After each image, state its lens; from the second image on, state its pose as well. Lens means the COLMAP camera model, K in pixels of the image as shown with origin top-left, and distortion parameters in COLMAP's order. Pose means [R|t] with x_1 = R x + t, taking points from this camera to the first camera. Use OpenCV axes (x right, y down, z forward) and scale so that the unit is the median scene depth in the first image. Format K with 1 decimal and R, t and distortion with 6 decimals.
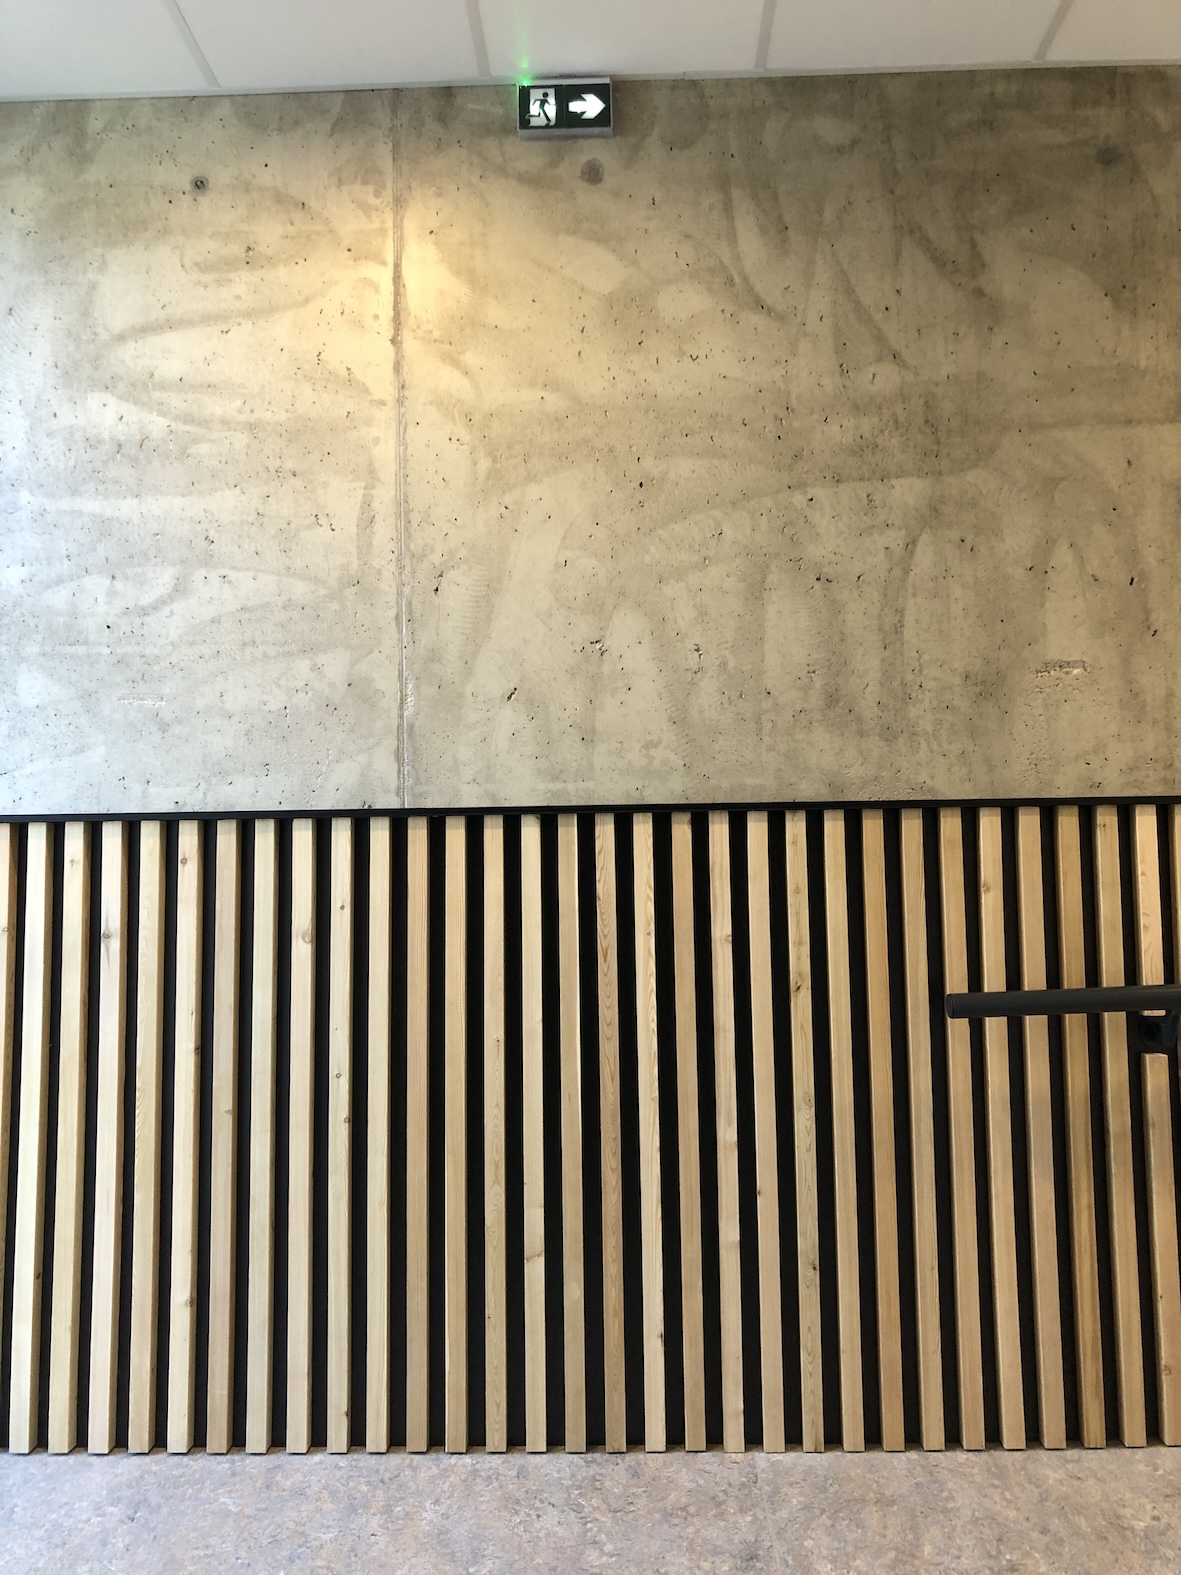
lens RADIAL K [[1287.0, 0, 585.5], [0, 1287.0, 791.8], [0, 0, 1]] dist [0.030643, -0.008627]
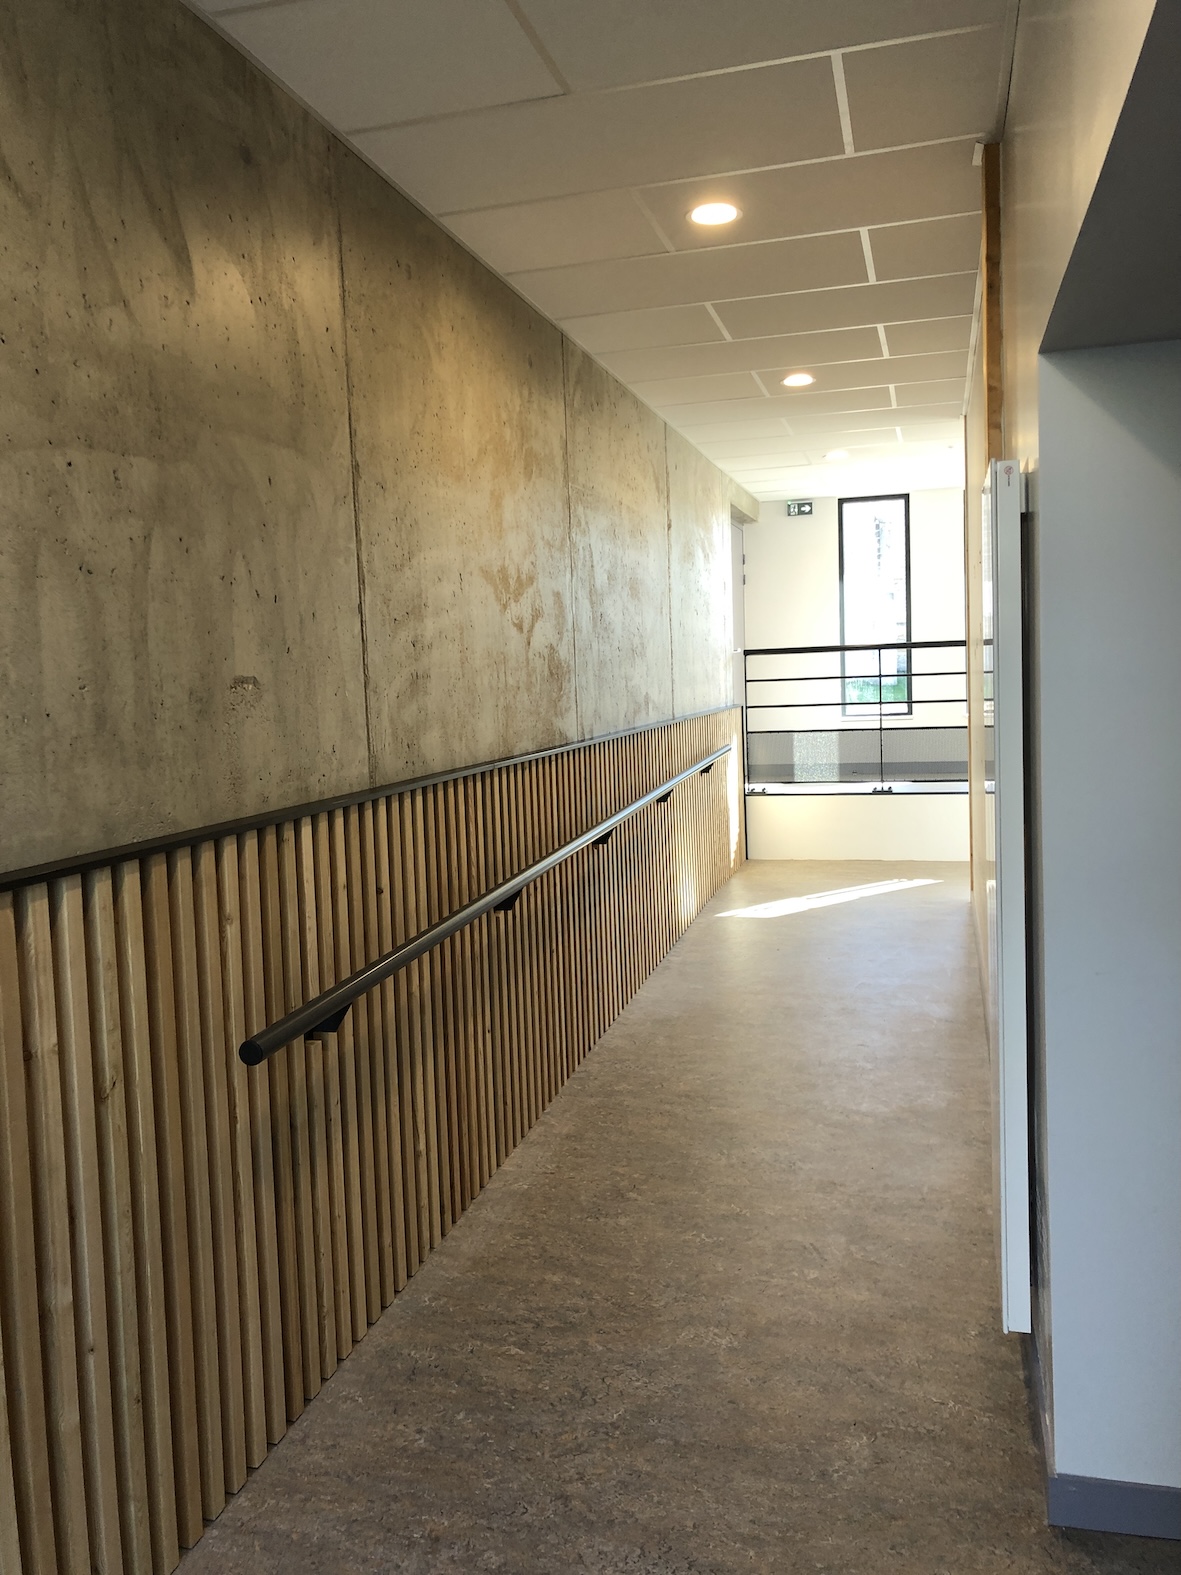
lens RADIAL K [[1287.0, 0, 586.0], [0, 1287.0, 777.9], [0, 0, 1]] dist [0.030643, -0.008627]
pose [[0.253997, -0.068948, 0.964744, -0.516974], [-0.037007, 0.996033, 0.080927, -0.113187], [-0.966497, -0.056258, 0.250437, 0.494535]]
